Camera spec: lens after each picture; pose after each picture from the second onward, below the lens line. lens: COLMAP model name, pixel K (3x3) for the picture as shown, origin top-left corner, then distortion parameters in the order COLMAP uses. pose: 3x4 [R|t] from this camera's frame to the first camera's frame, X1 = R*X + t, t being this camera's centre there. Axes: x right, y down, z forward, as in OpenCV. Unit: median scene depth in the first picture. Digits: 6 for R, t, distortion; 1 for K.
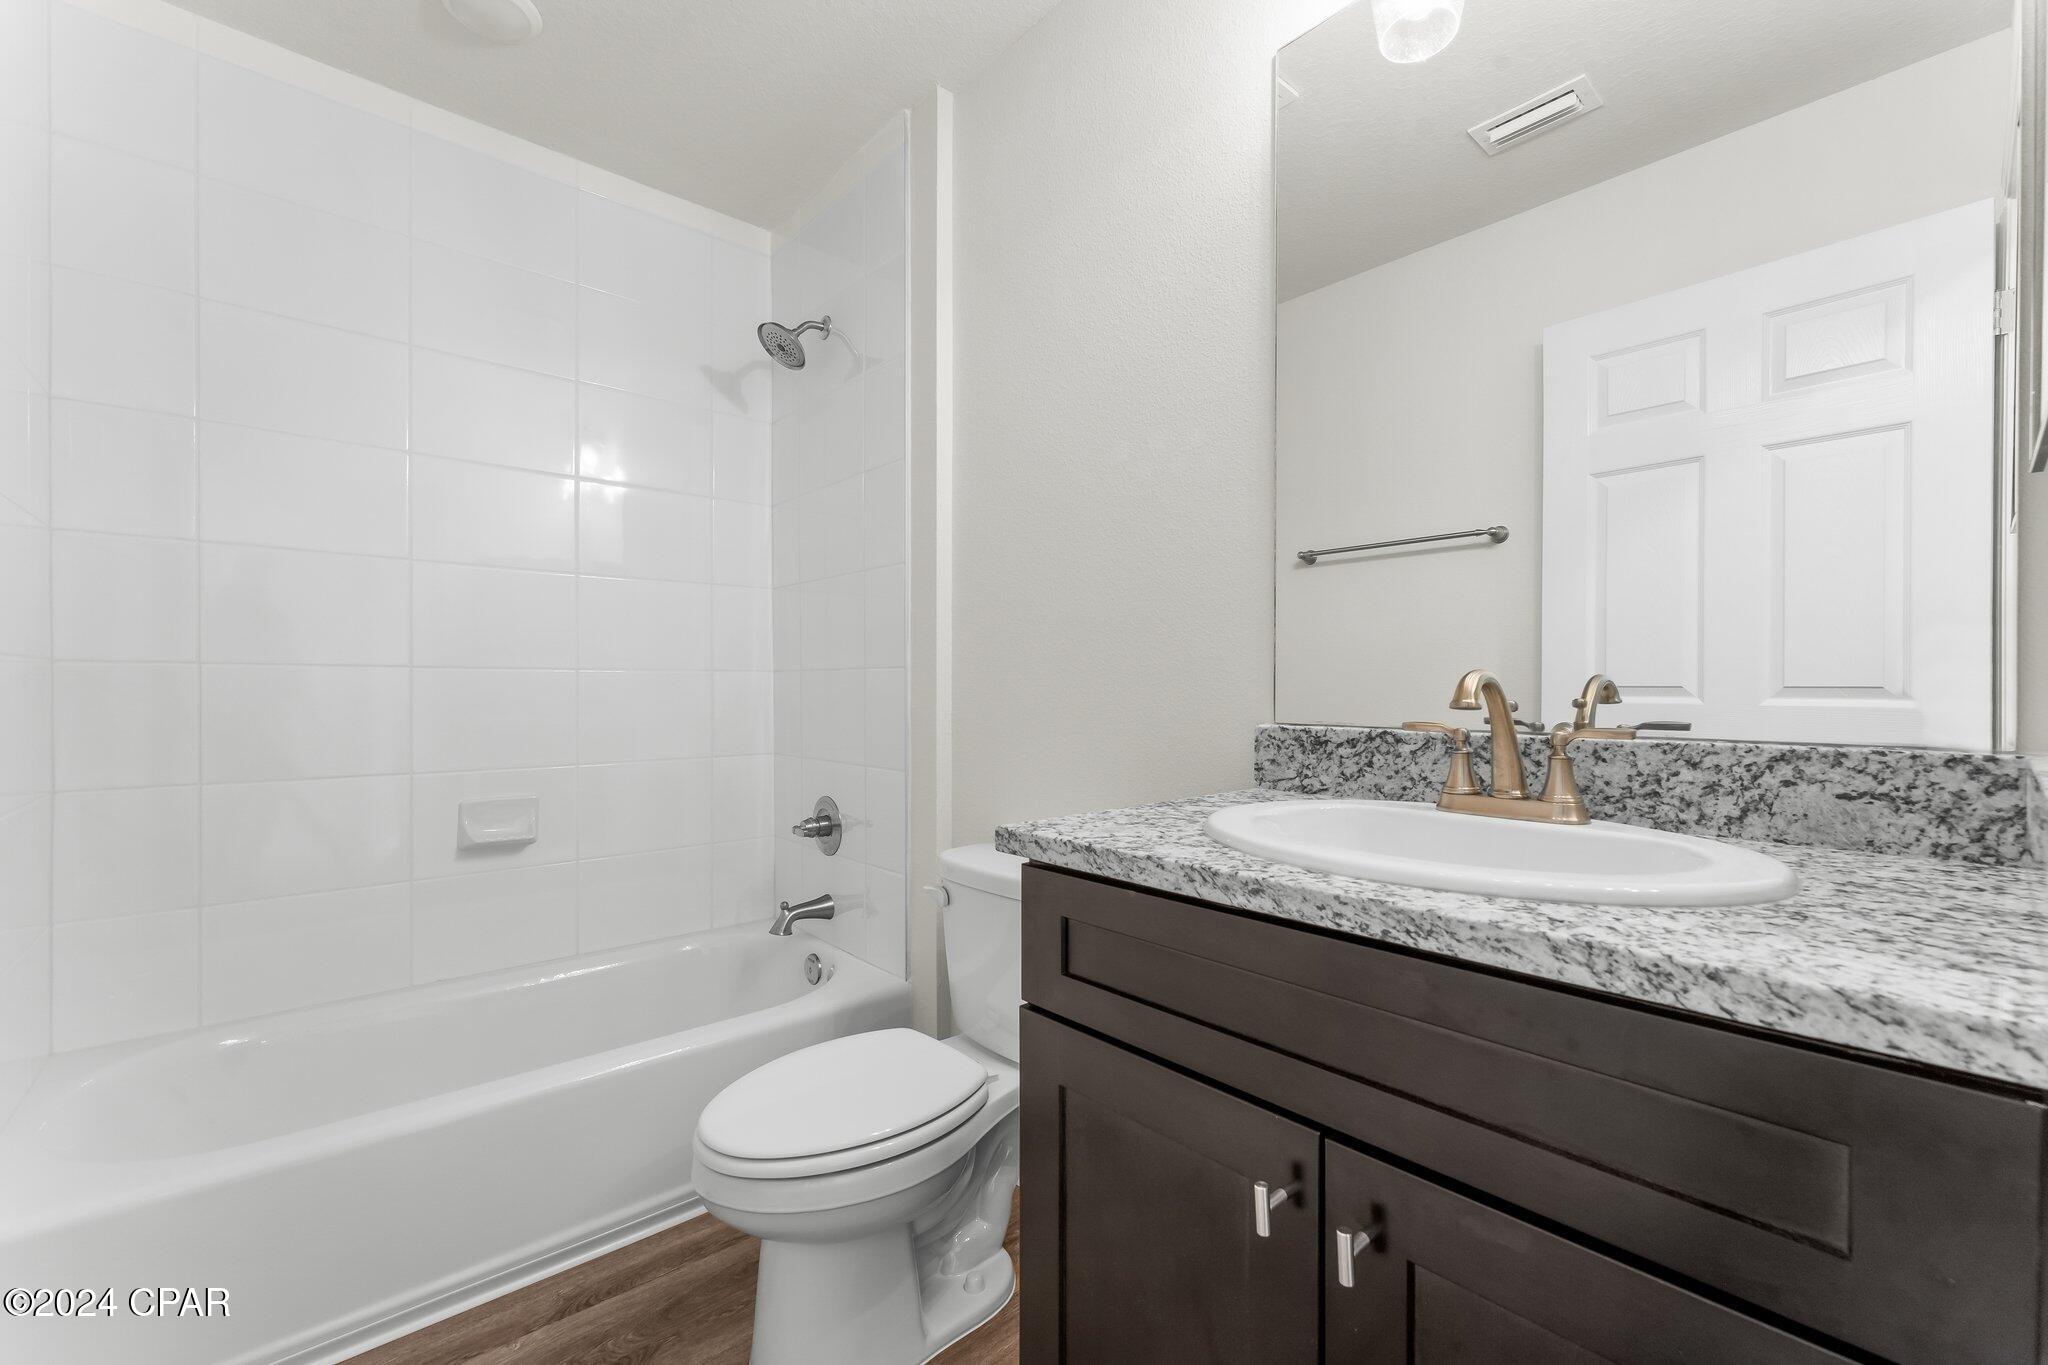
lens RADIAL K [[827.5, 0, 1020.4], [0, 827.5, 693.0], [0, 0, 1]] dist [0.002265, 0.000226]
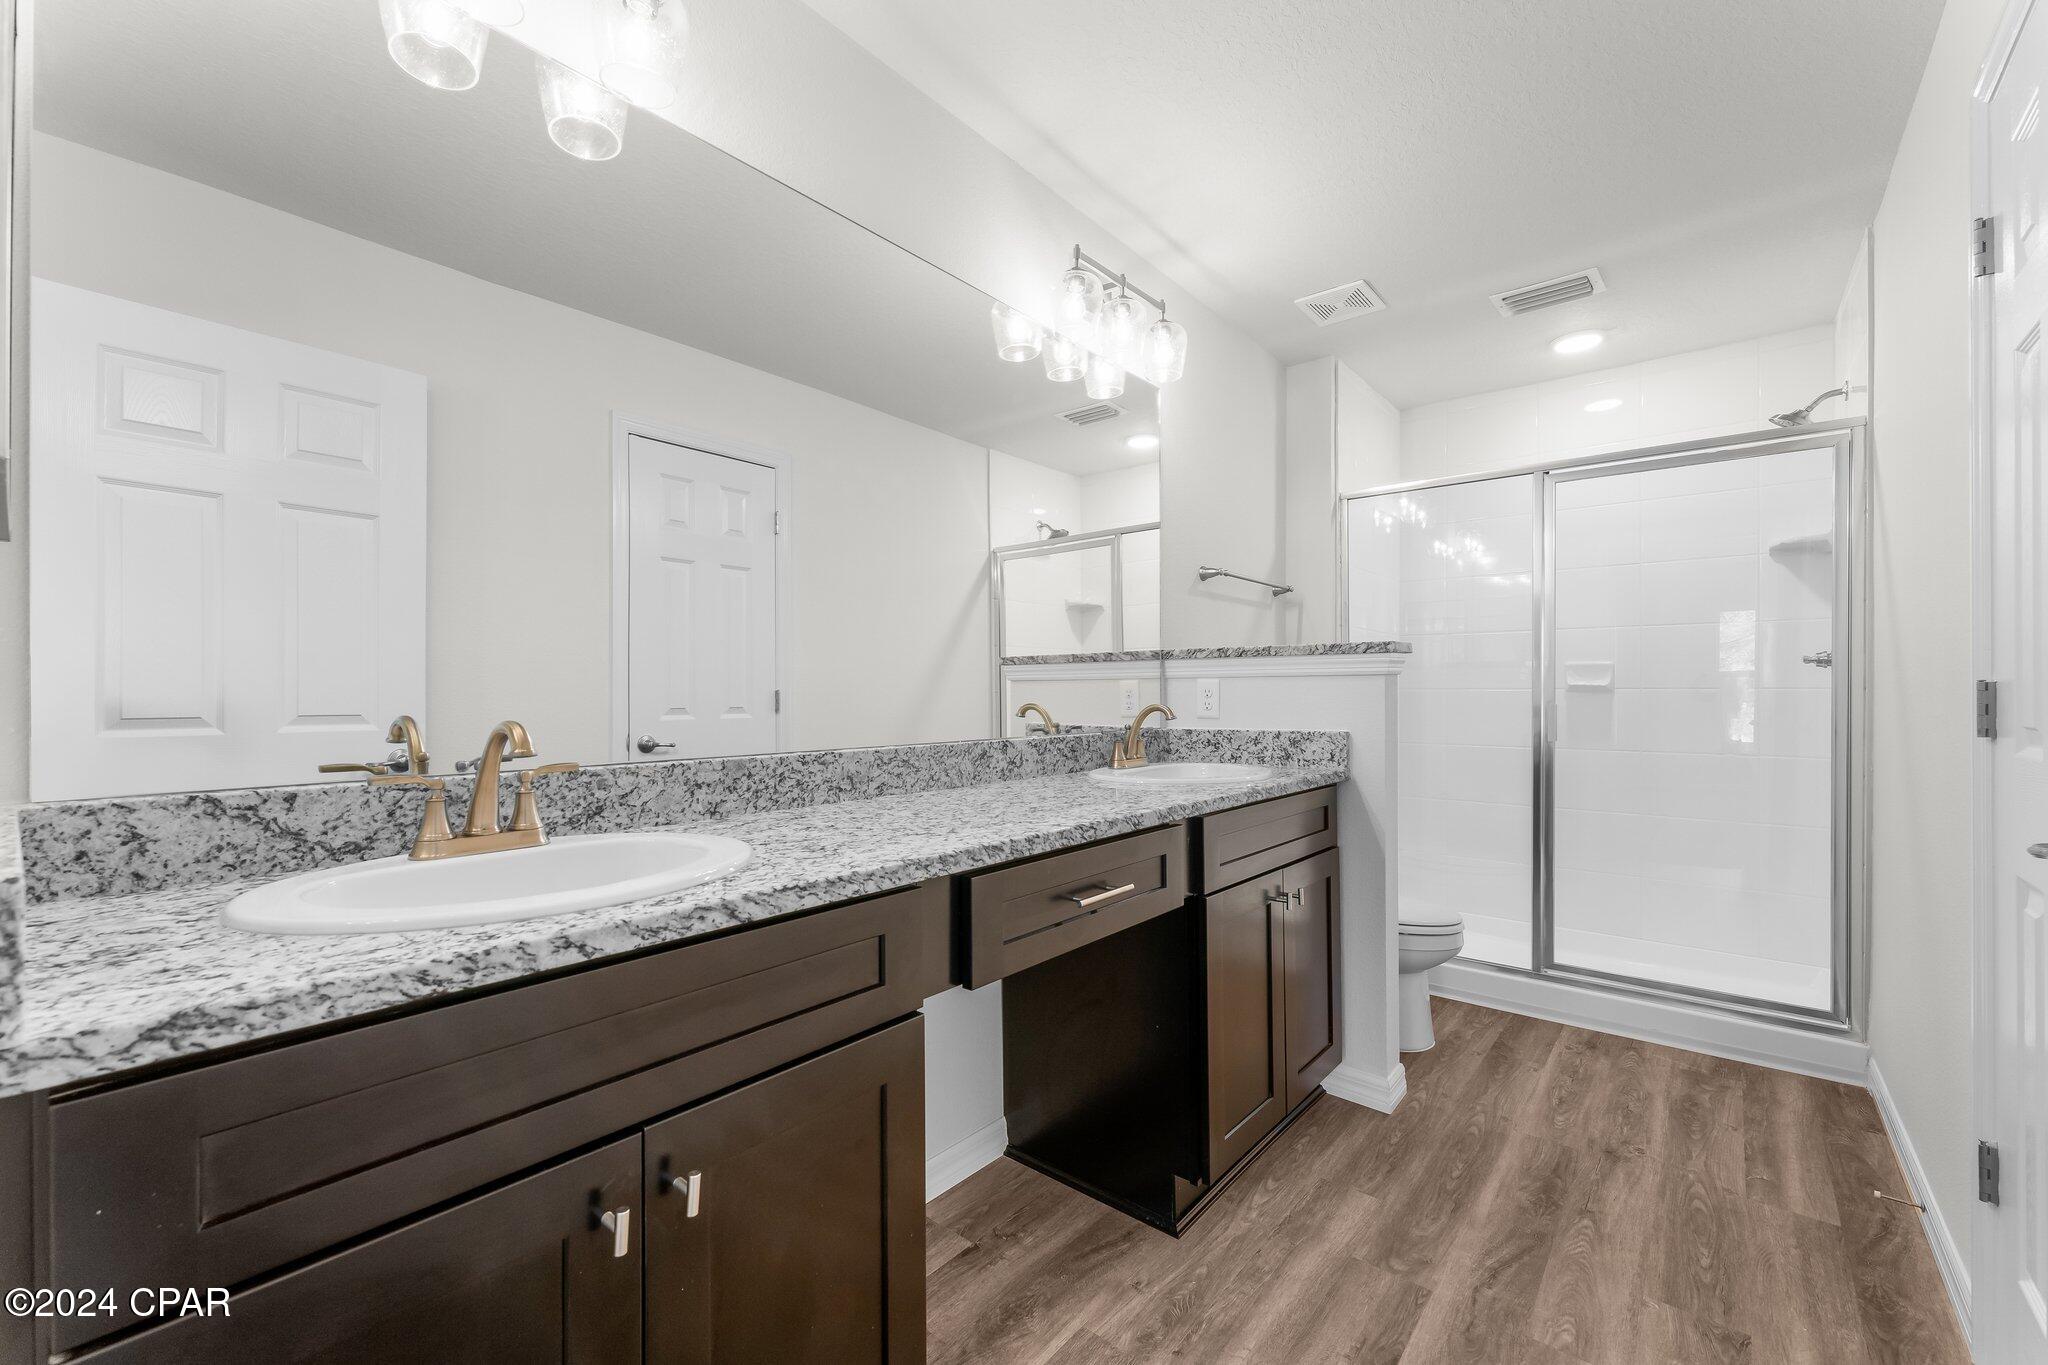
lens RADIAL K [[827.5, 0, 1020.4], [0, 827.5, 693.0], [0, 0, 1]] dist [0.002265, 0.000226]
pose [[-0.163853, -0.000201, 0.986485, -0.764713], [0.010917, 0.999938, 0.002017, -0.070399], [-0.986424, 0.011100, -0.163841, 0.575602]]
